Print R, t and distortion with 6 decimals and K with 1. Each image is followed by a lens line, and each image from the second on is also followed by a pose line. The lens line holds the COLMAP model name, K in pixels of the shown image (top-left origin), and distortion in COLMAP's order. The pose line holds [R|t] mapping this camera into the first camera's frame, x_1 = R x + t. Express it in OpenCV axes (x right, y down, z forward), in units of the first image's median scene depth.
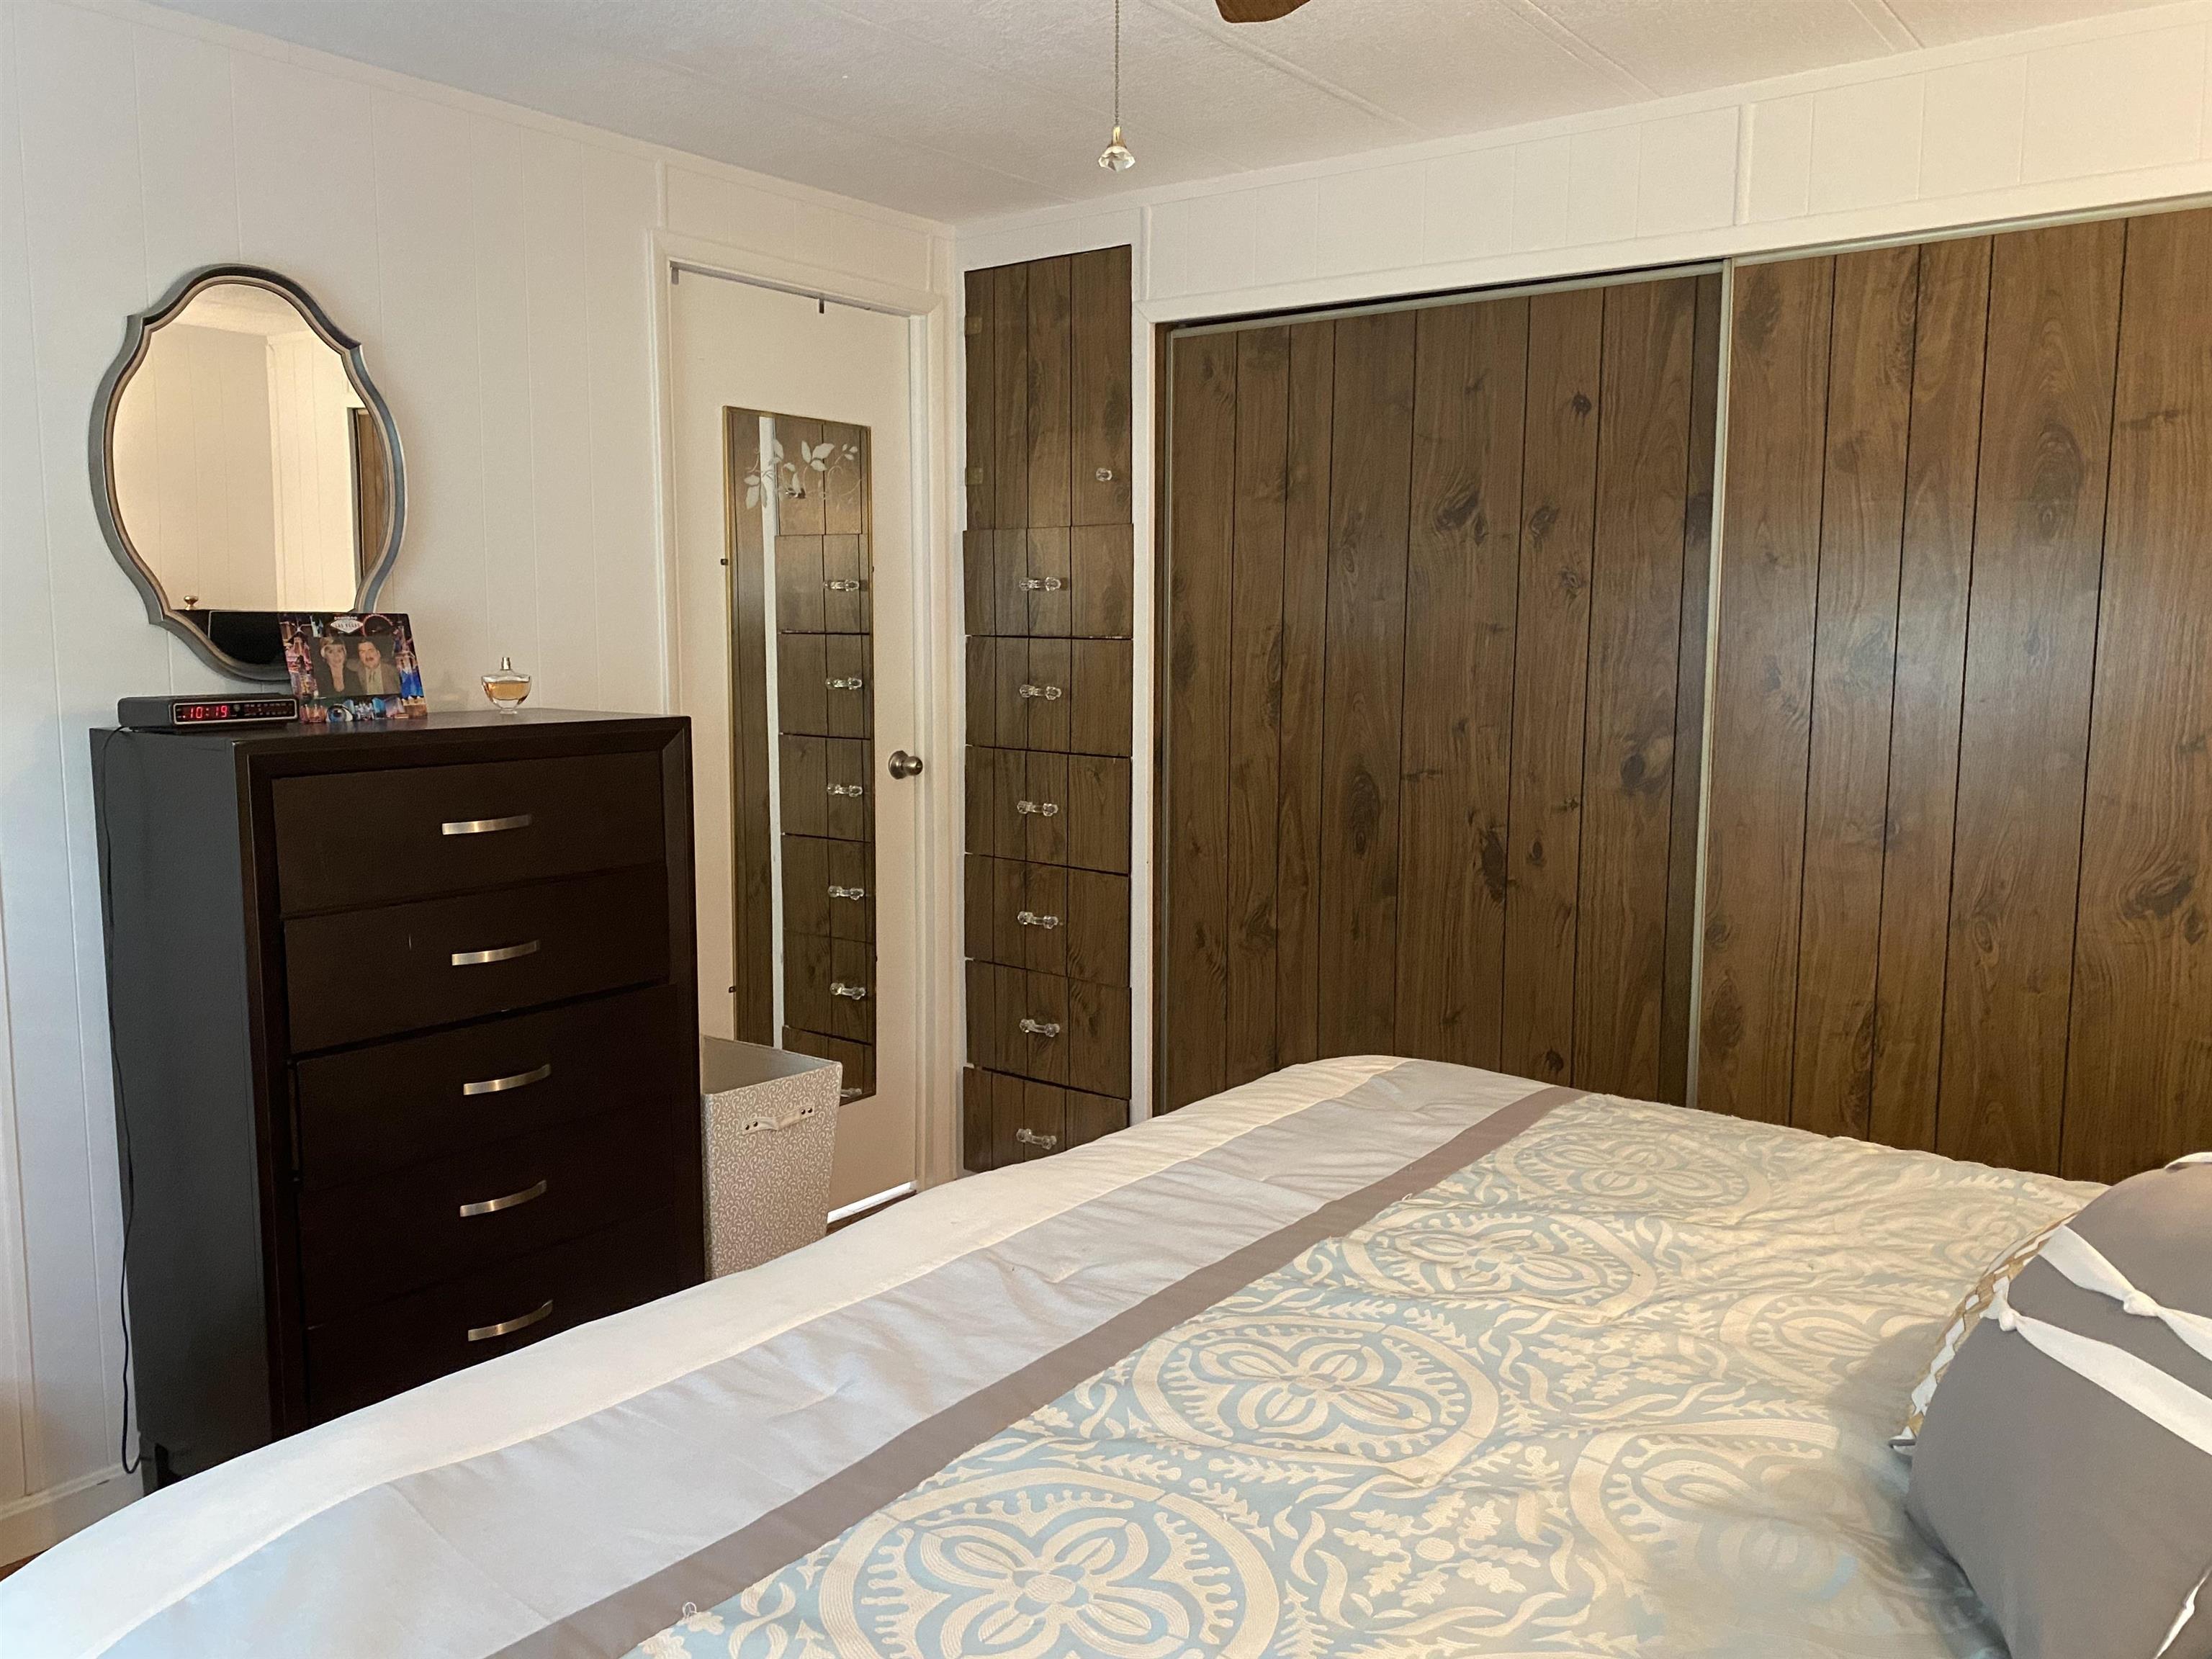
lens RADIAL K [[1735.9, 0, 1105.2], [0, 1735.9, 781.3], [0, 0, 1]] dist [0.082391, -0.002084]
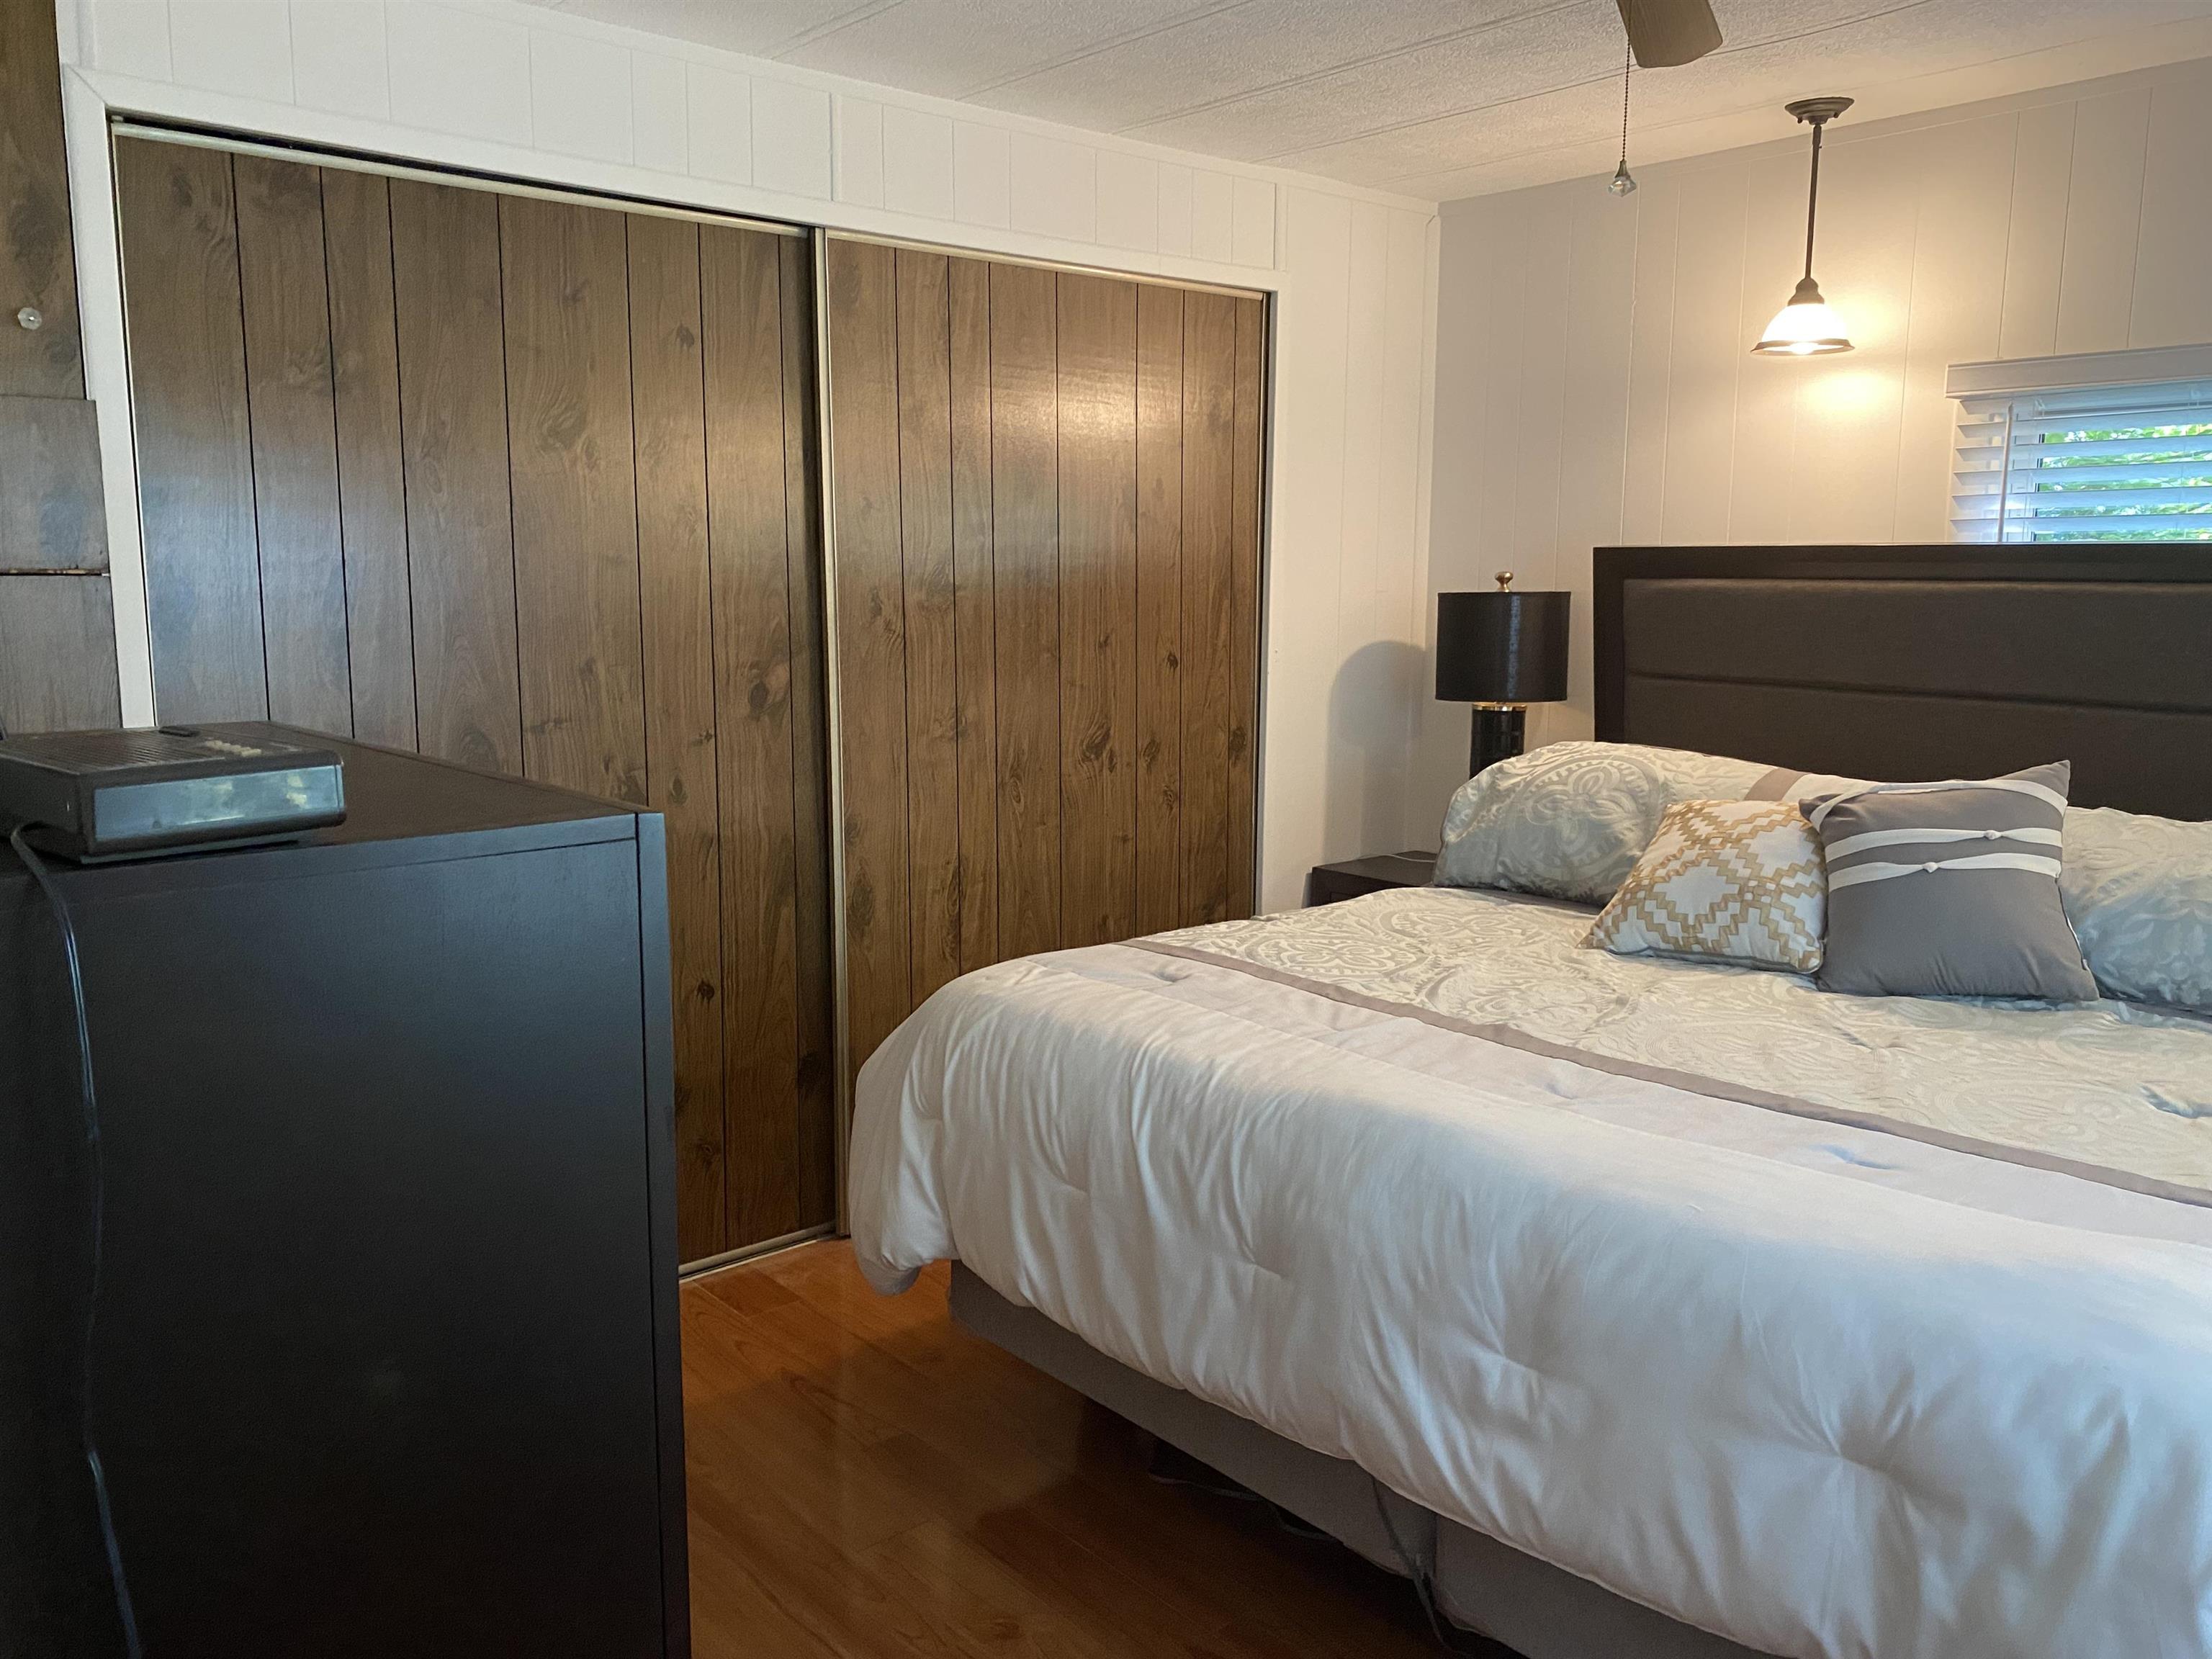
lens RADIAL K [[1703.9, 0, 1092.7], [0, 1703.9, 830.6], [0, 0, 1]] dist [0.050447, -0.087036]
pose [[0.212688, -0.151900, 0.965241, -0.660374], [0.085483, 0.986948, 0.136480, -0.049709], [-0.973374, 0.053484, 0.222897, 0.567786]]
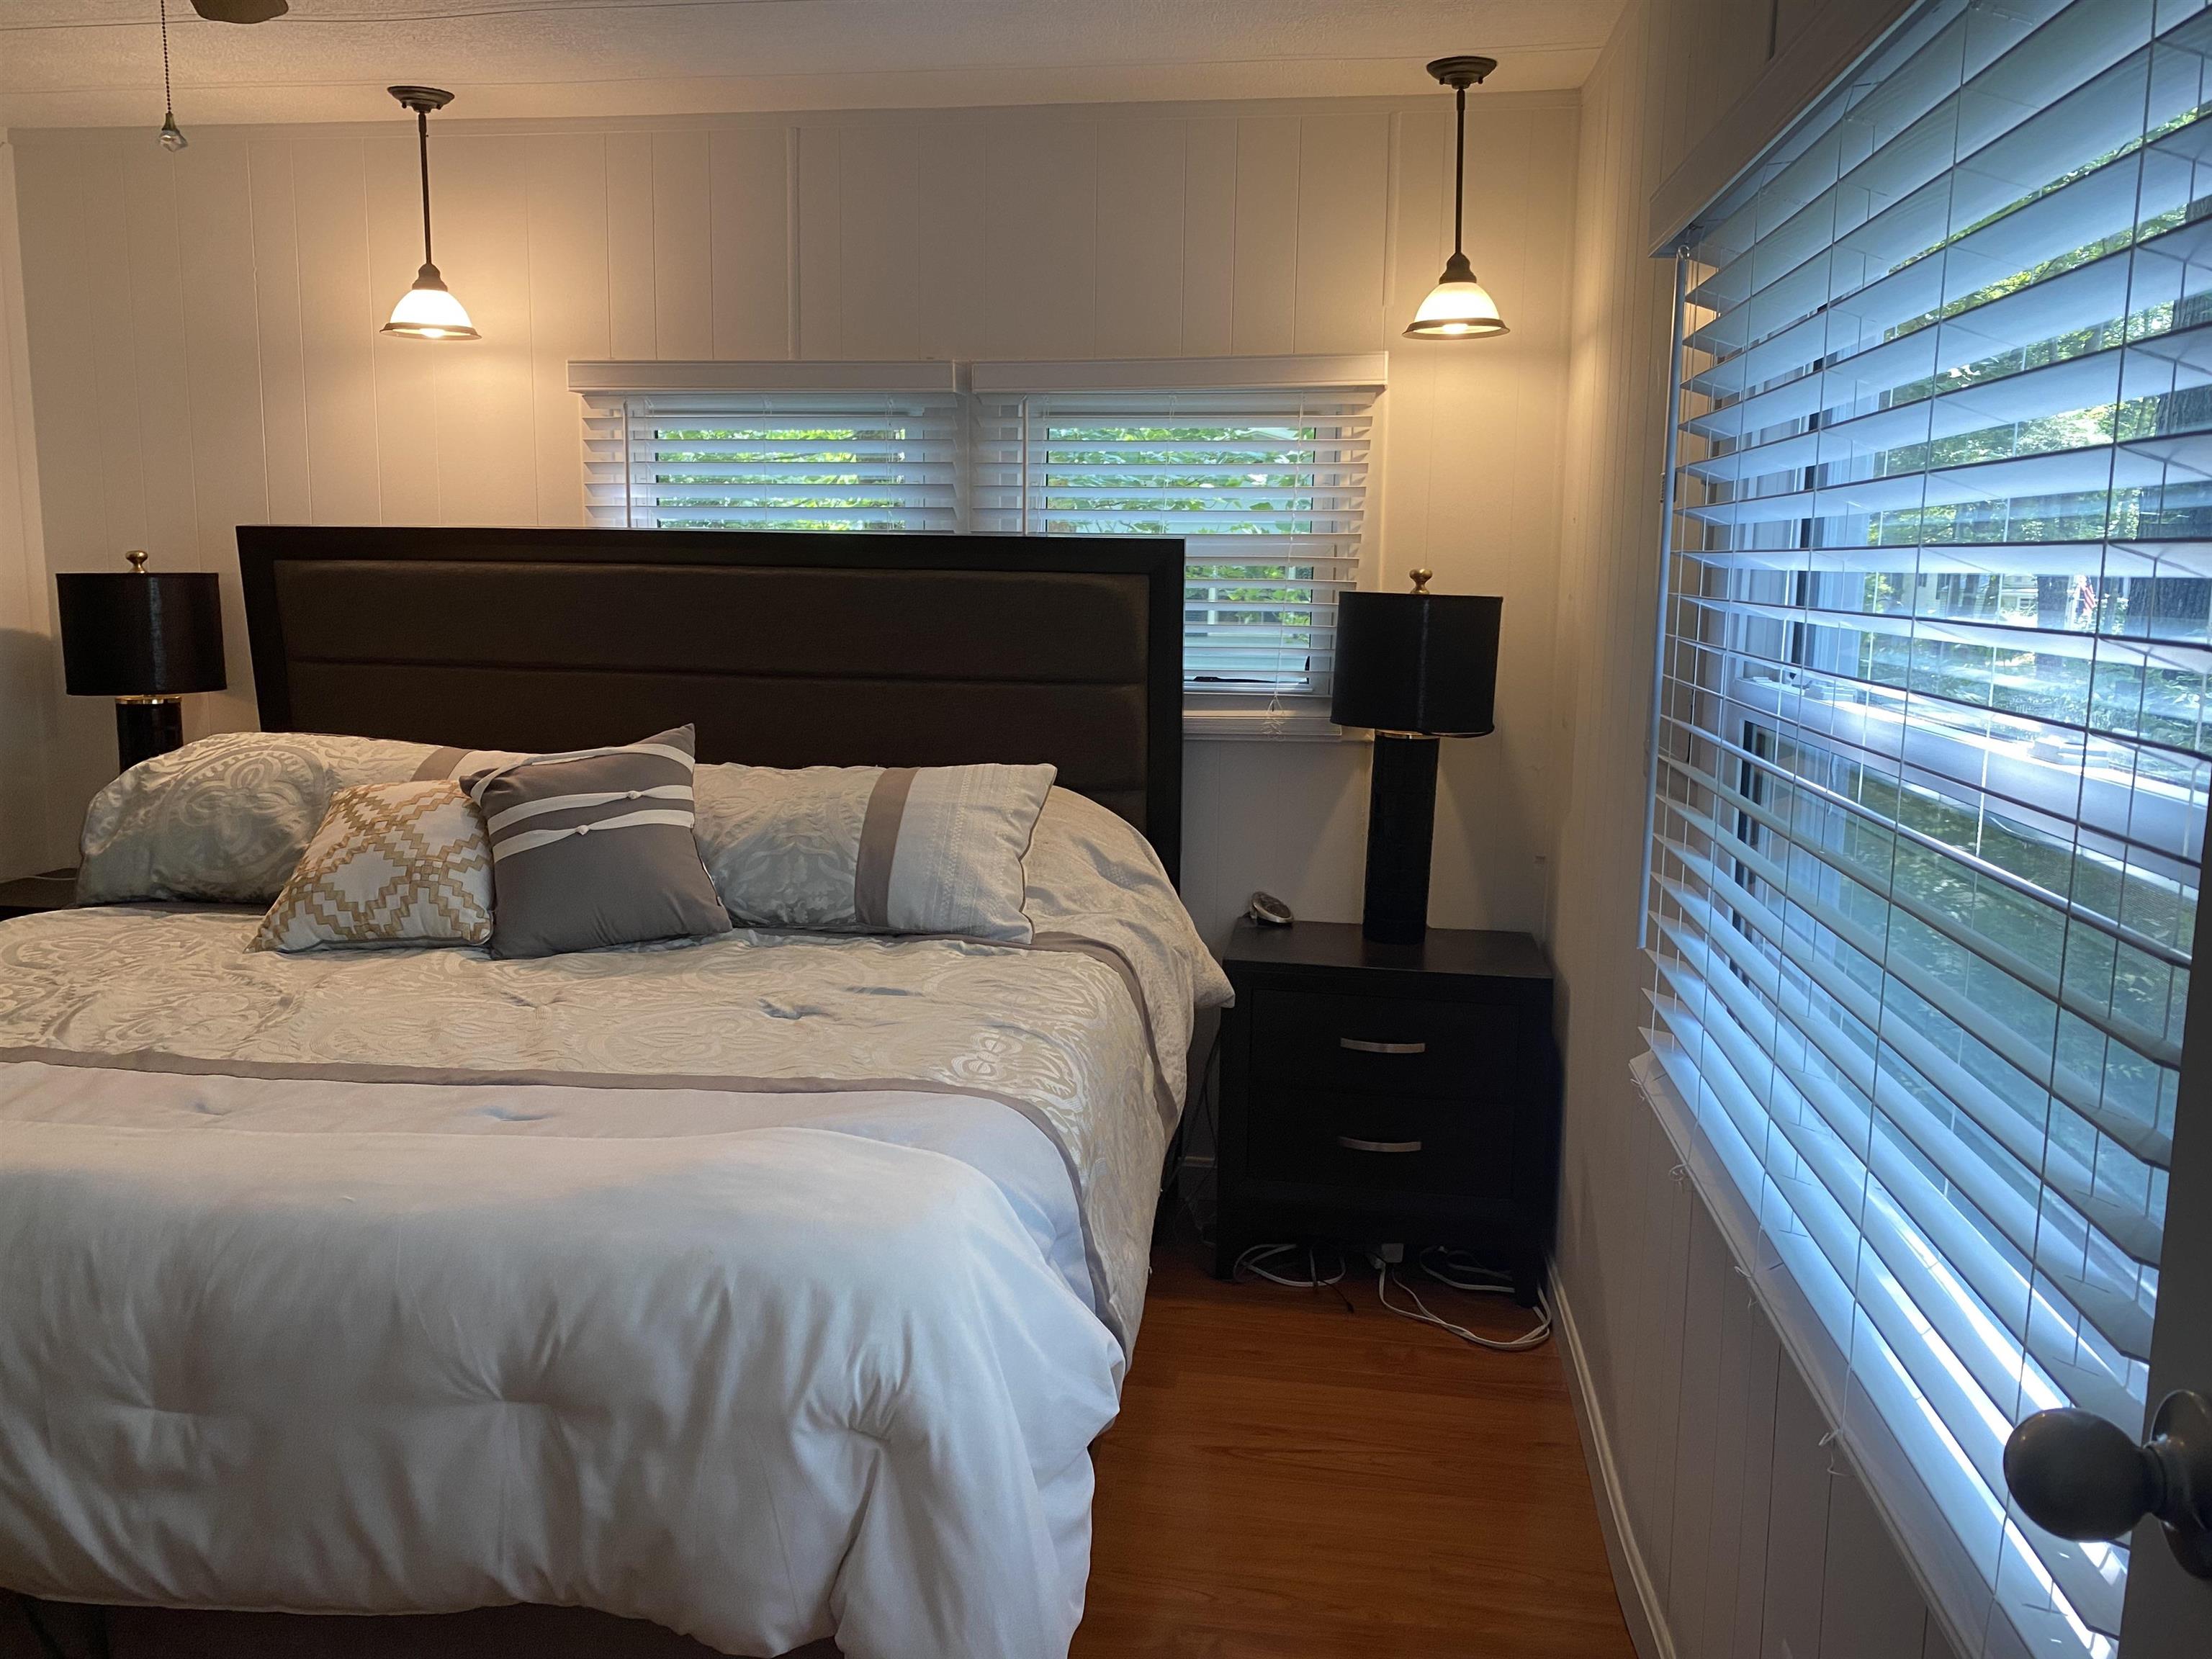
lens RADIAL K [[1702.0, 0, 1104.8], [0, 1702.0, 820.7], [0, 0, 1]] dist [0.006955, -0.009181]
pose [[-0.489154, -0.142467, 0.860483, -0.671804], [0.066082, 0.977680, 0.199436, -0.047232], [-0.869690, 0.154417, -0.468822, 0.531498]]
